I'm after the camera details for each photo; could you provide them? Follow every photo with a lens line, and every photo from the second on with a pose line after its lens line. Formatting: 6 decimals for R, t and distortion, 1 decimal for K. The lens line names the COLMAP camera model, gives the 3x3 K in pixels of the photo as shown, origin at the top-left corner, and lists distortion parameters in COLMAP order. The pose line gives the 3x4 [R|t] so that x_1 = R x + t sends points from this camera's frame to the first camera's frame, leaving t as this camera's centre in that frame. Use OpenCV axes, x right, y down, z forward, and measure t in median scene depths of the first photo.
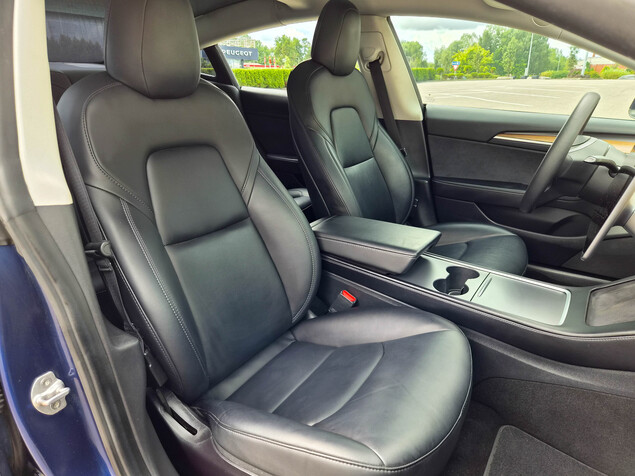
lens RADIAL K [[419.1, 0, 315.9], [0, 419.1, 237.6], [0, 0, 1]] dist [0.012513, -0.010363]
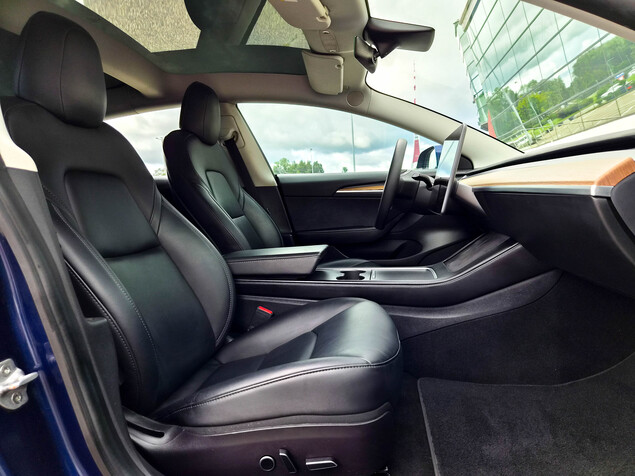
lens RADIAL K [[419.1, 0, 321.4], [0, 419.1, 237.5], [0, 0, 1]] dist [0.012513, -0.010363]
pose [[0.899832, -0.099153, 0.424819, -0.228247], [0.214876, 0.948238, -0.233821, 0.244572], [-0.379646, 0.301683, 0.874561, -0.047001]]
